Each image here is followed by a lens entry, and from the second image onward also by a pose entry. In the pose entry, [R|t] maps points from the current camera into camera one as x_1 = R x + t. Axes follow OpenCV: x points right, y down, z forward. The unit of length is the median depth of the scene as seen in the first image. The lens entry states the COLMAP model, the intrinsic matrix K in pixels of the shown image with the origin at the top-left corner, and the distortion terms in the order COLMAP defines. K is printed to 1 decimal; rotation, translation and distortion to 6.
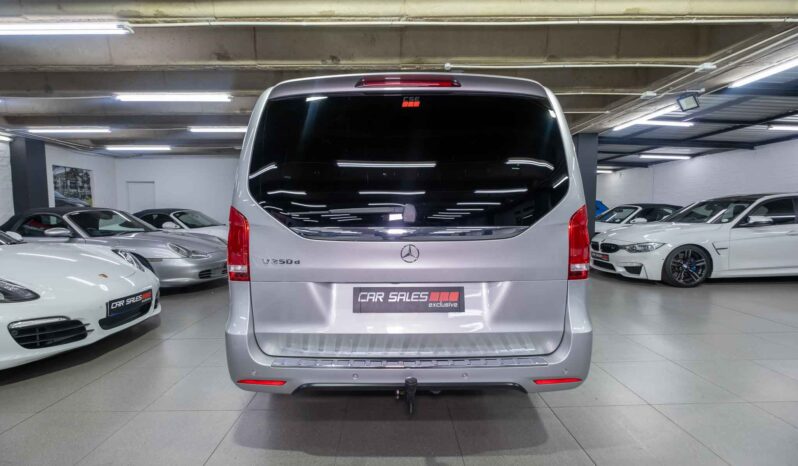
lens RADIAL K [[364.3, 0, 402.1], [0, 364.3, 234.5], [0, 0, 1]] dist [0.000258, -0.000298]
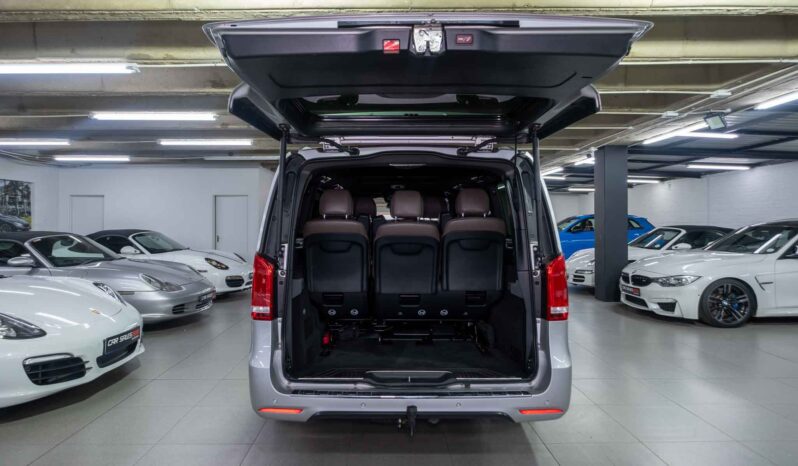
lens RADIAL K [[475.0, 0, 392.0], [0, 475.0, 219.0], [0, 0, 1]] dist [0.004383, 0.001373]
pose [[0.999909, 0.003321, -0.013054, -0.006746], [-0.004280, 0.997243, -0.074077, -0.027840], [0.012772, 0.074126, 0.997167, -0.175795]]
